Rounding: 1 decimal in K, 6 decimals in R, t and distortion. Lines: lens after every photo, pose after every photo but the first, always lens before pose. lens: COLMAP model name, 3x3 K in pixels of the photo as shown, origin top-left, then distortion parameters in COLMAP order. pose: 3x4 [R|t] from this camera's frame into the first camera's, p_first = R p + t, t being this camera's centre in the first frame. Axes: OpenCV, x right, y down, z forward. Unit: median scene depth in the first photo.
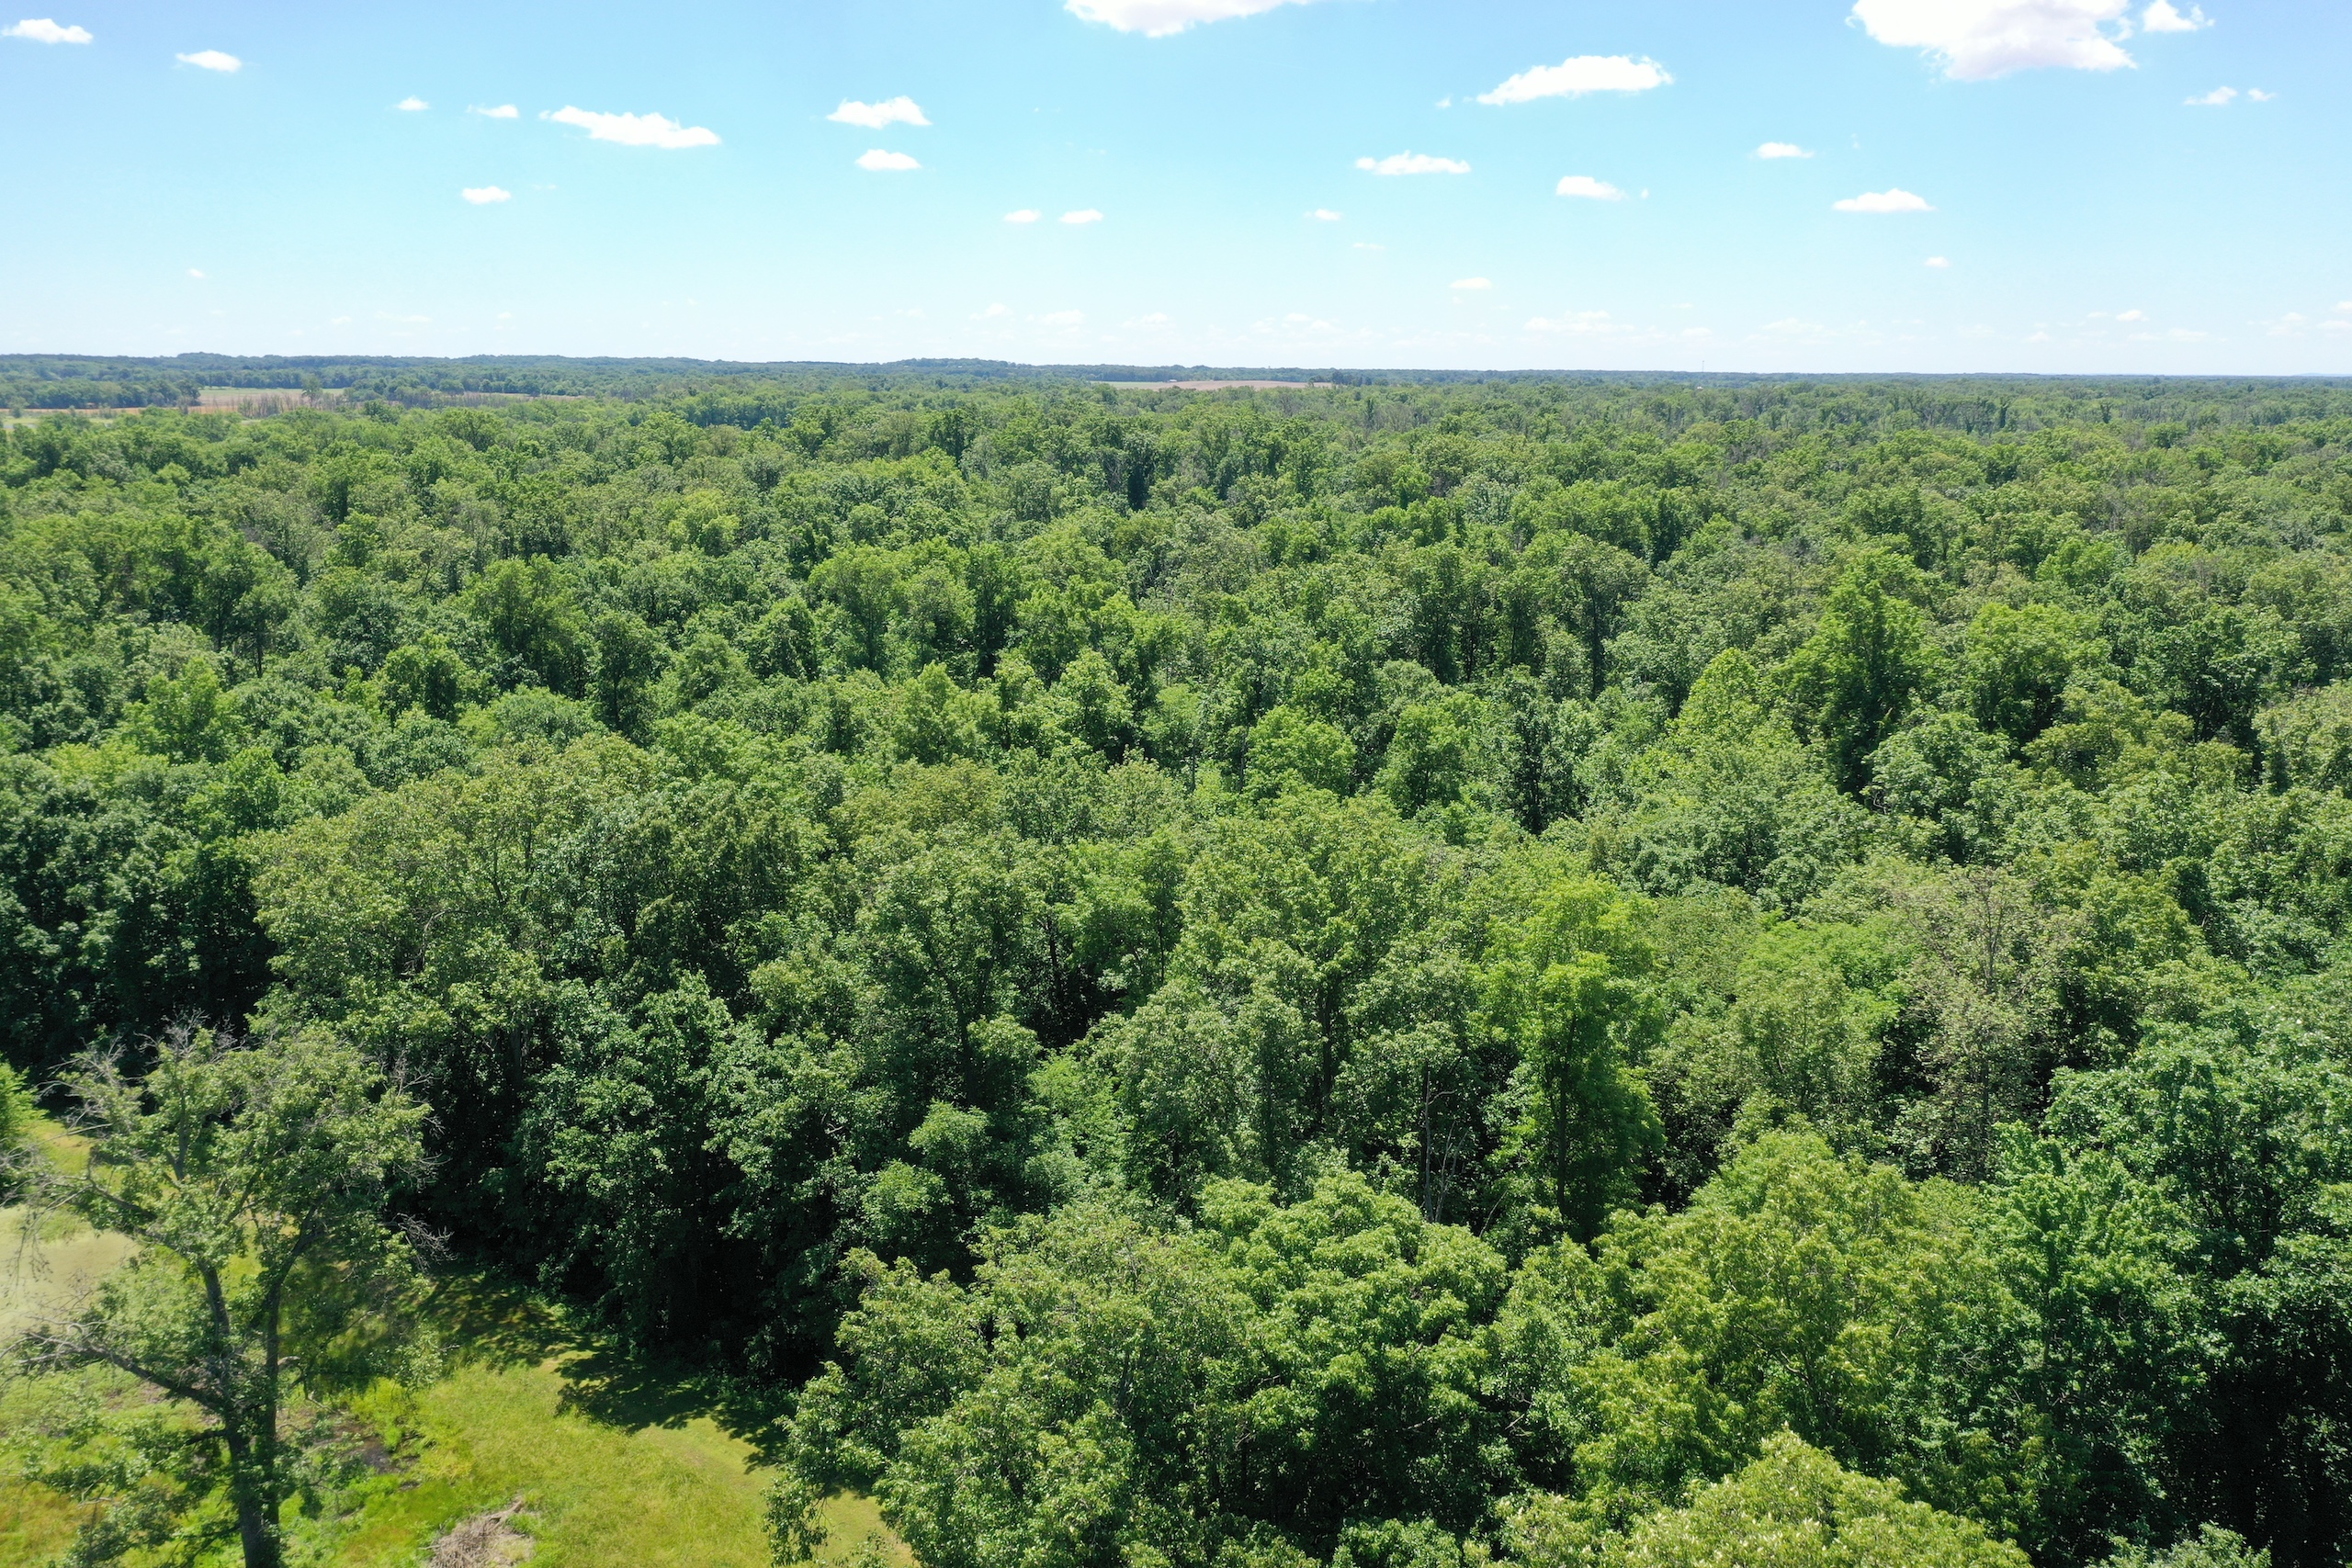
lens RADIAL K [[1857.2, 0, 1170.6], [0, 1857.2, 775.1], [0, 0, 1]] dist [0.009317, 0.002781]
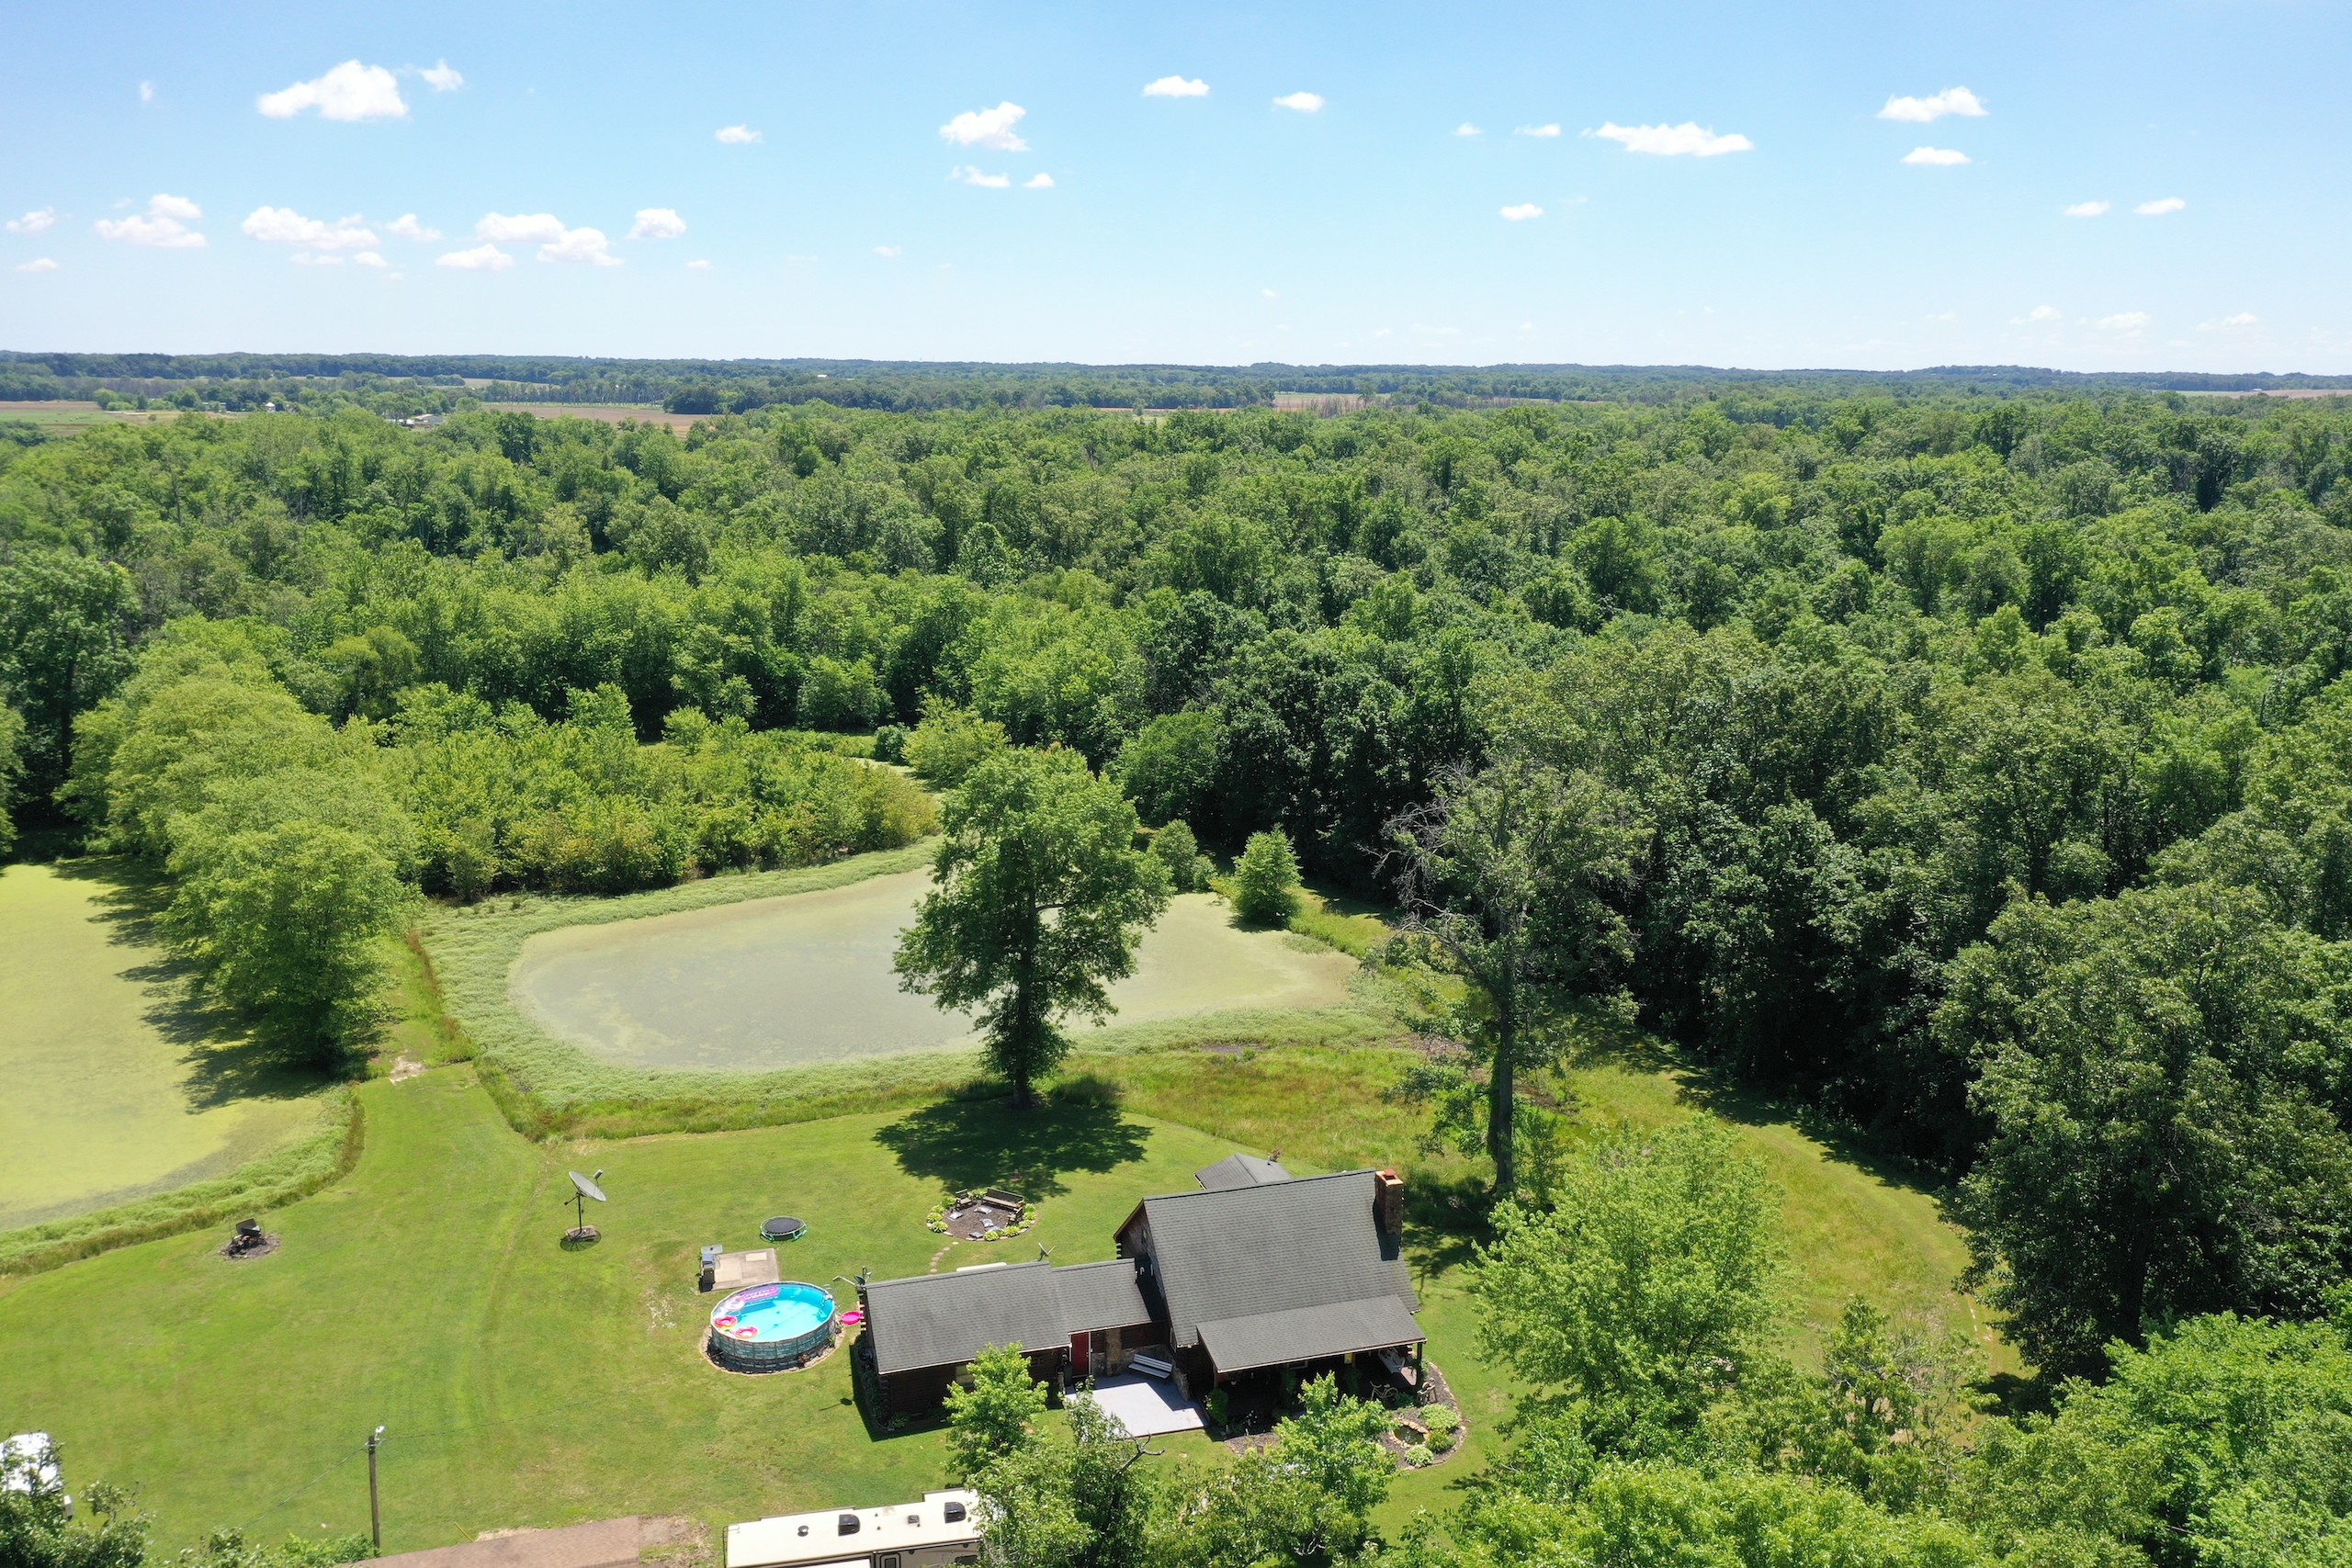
lens RADIAL K [[1872.7, 0, 1180.4], [0, 1872.7, 779.3], [0, 0, 1]] dist [0.010241, 0.000302]
pose [[0.873078, 0.104254, -0.476305, -0.004624], [-0.106532, 0.994059, 0.022305, 0.028459], [0.475800, 0.031268, 0.878997, -0.093059]]
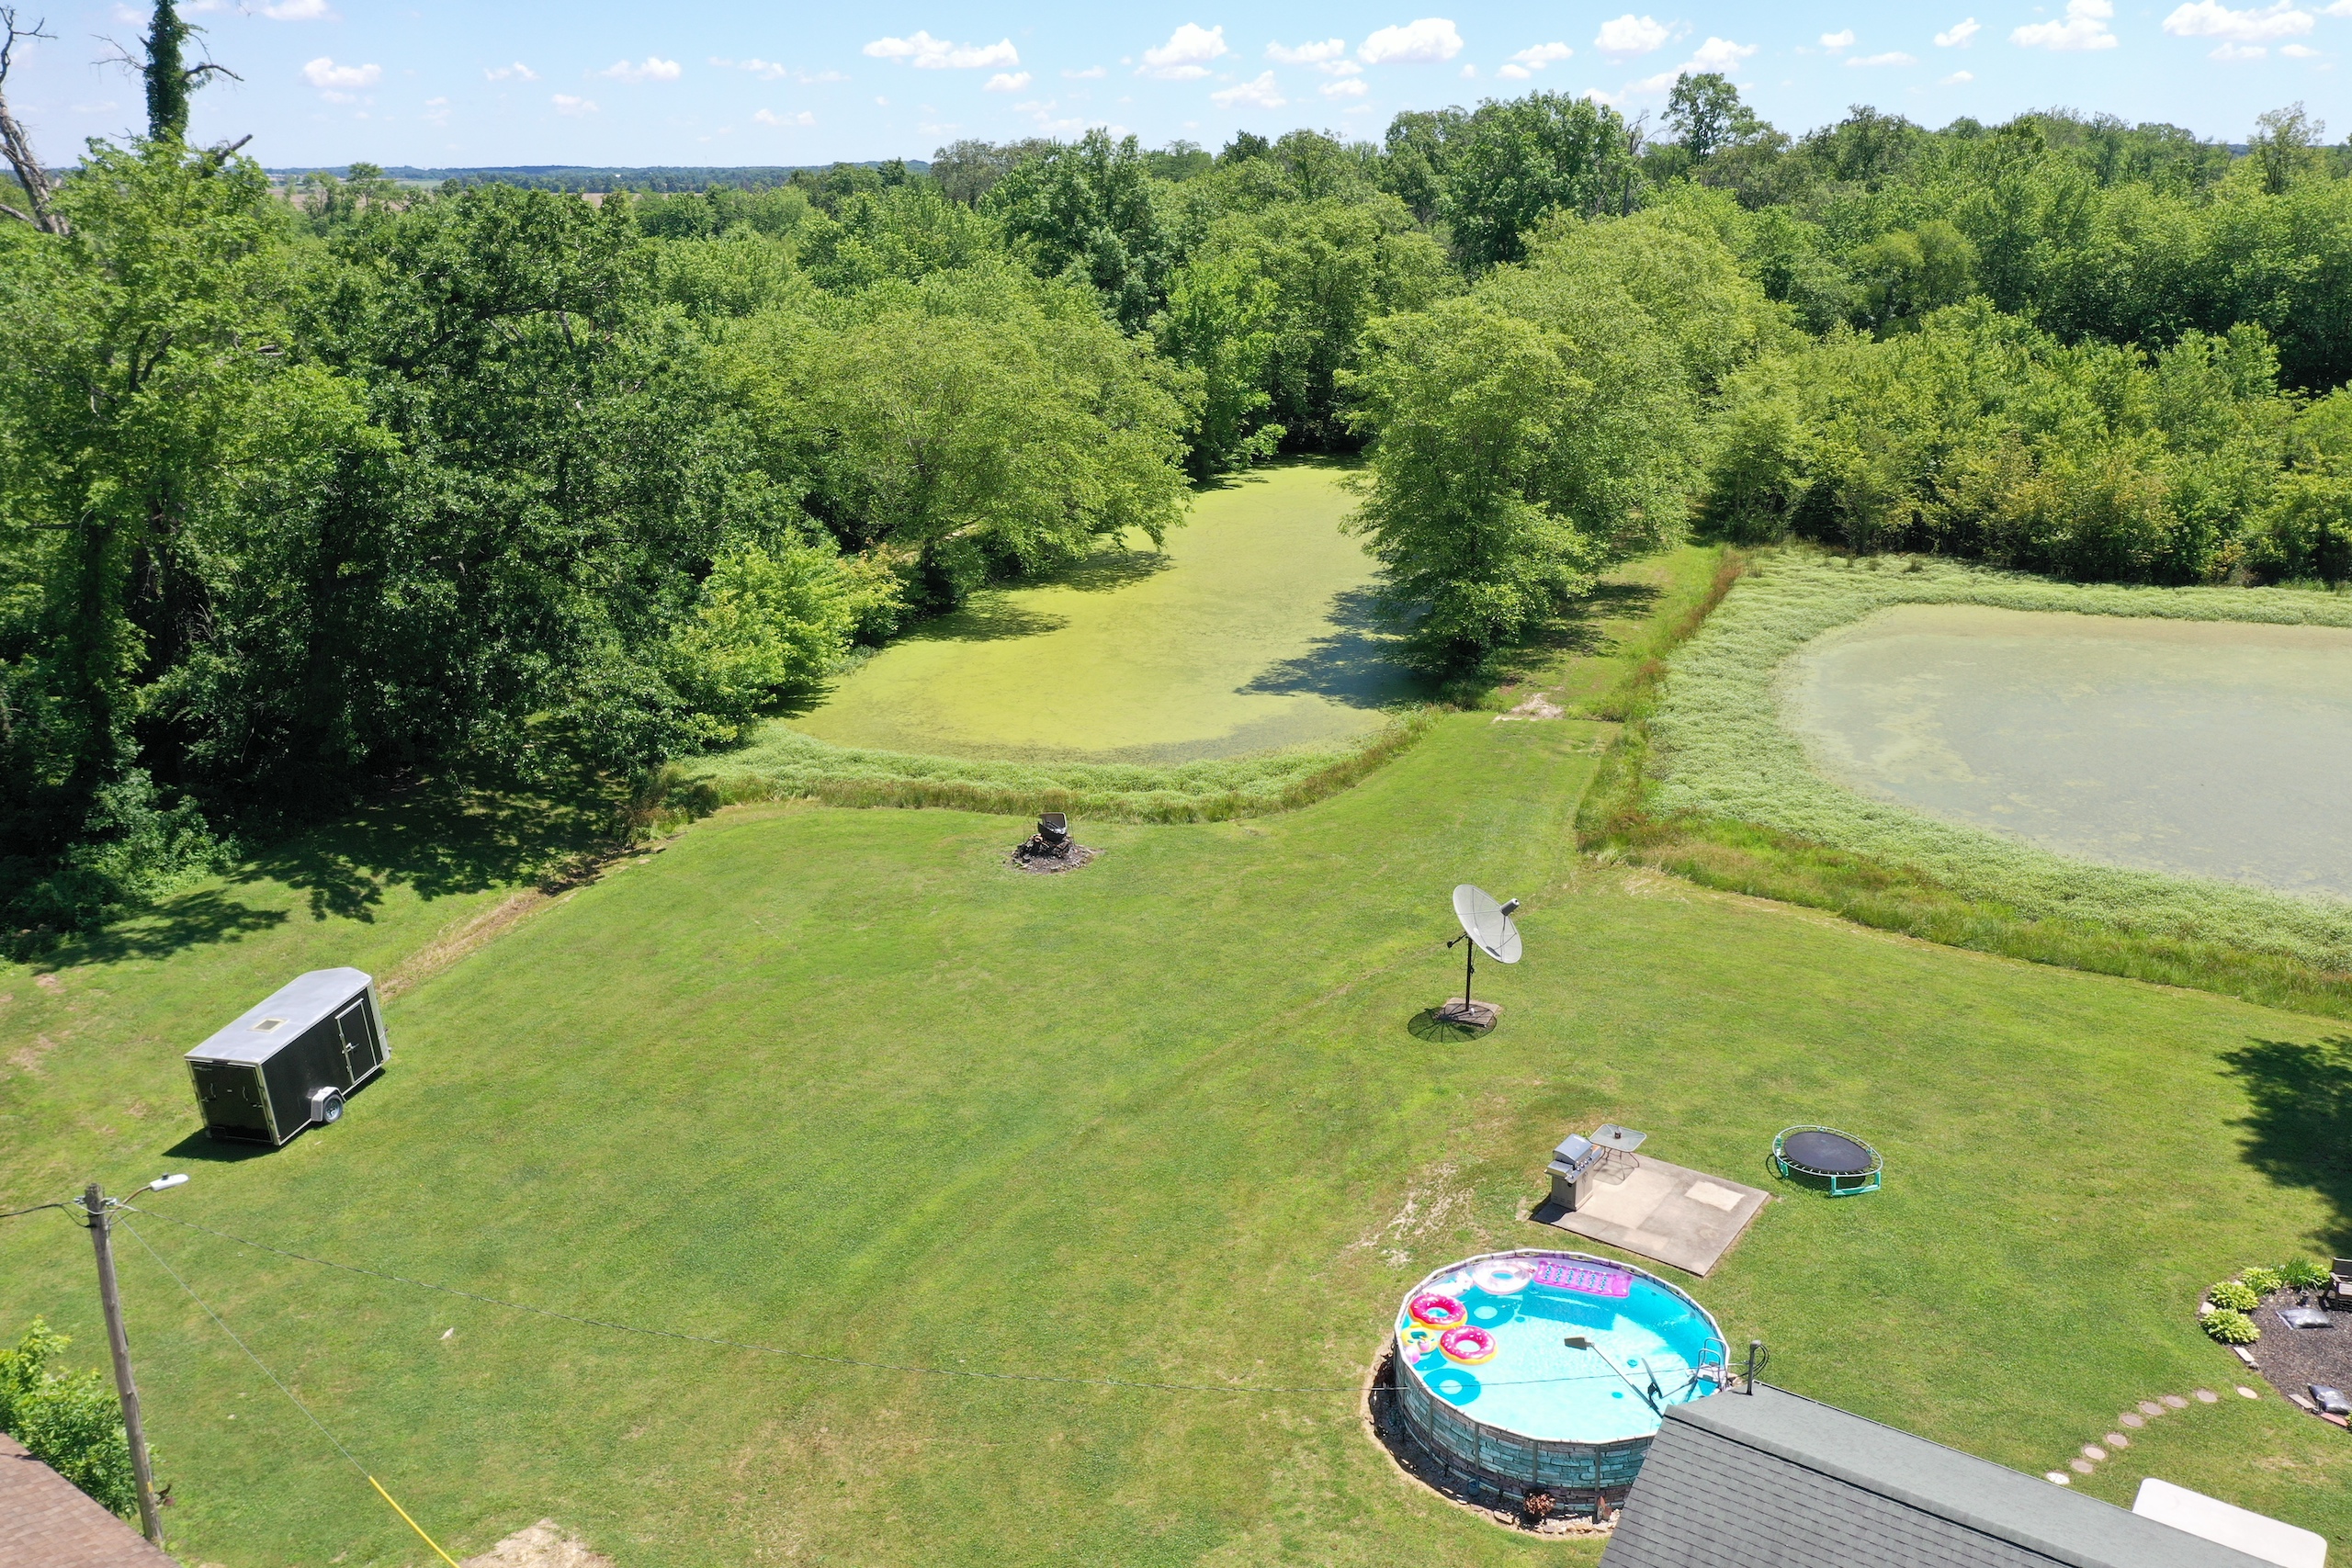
lens RADIAL K [[1872.7, 0, 1180.4], [0, 1872.7, 779.3], [0, 0, 1]] dist [0.010241, 0.000302]
pose [[0.155382, 0.295306, -0.942683, -0.087797], [-0.203747, 0.943335, 0.261927, 0.063761], [0.966615, 0.151370, 0.206745, 0.062918]]
